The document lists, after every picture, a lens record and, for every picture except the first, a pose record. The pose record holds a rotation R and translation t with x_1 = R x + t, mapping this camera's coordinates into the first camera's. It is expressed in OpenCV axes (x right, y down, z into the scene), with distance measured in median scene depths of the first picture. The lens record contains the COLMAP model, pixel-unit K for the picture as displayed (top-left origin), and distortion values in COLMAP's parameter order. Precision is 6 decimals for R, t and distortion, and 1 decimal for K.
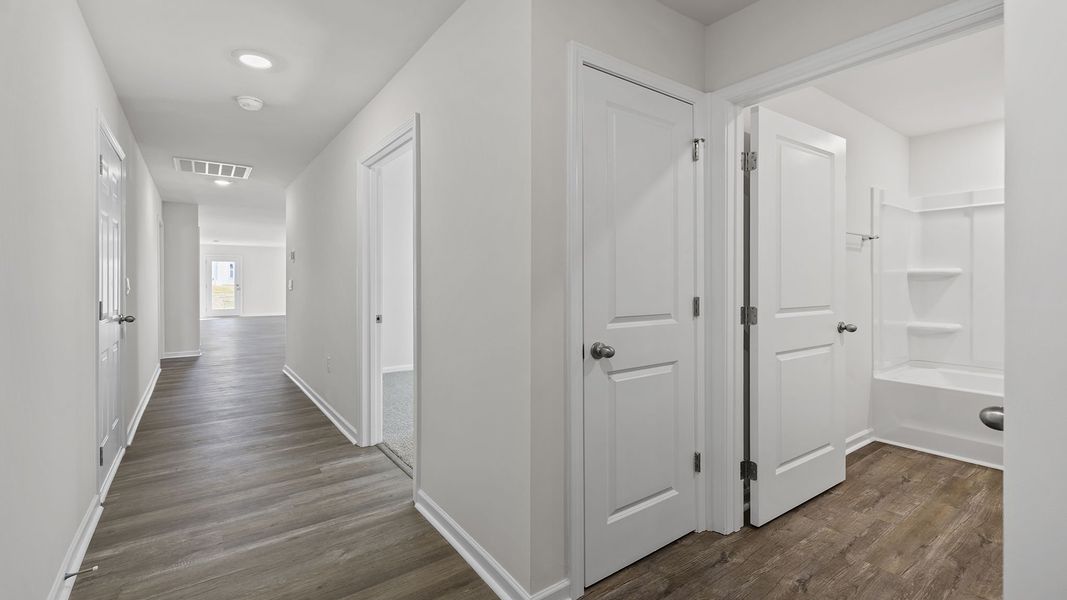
lens RADIAL K [[468.6, 0, 533.6], [0, 468.6, 277.6], [0, 0, 1]] dist [-0.000037, -0.000248]
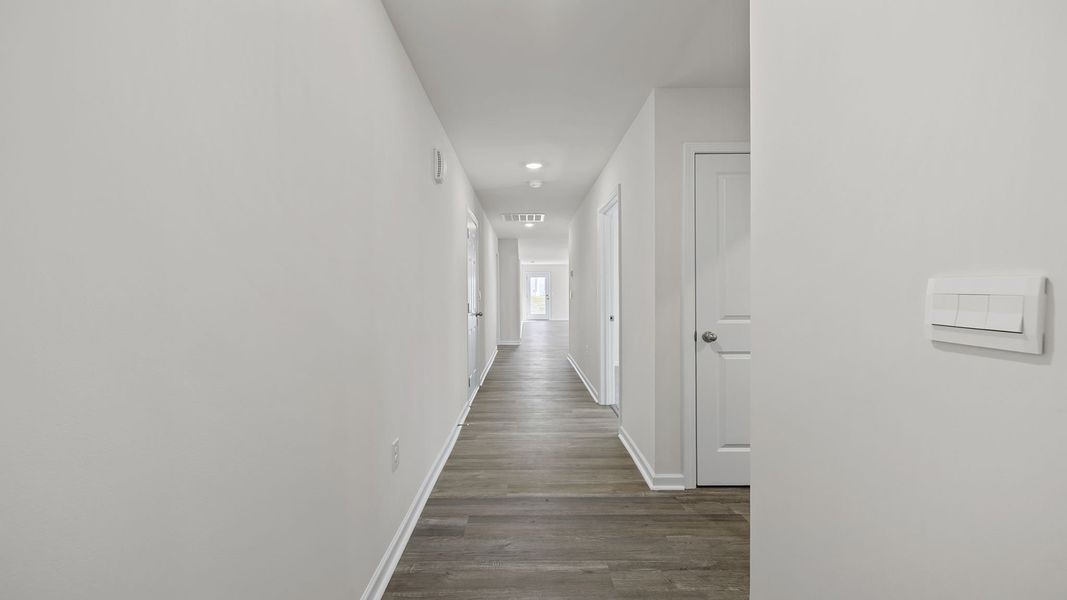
lens RADIAL K [[451.7, 0, 532.4], [0, 451.7, 280.2], [0, 0, 1]] dist [0.000211, -0.000072]
pose [[0.823887, -0.020139, -0.566397, 0.266318], [0.010258, 0.999735, -0.020626, -0.003301], [0.566662, 0.011184, 0.823875, -0.294368]]
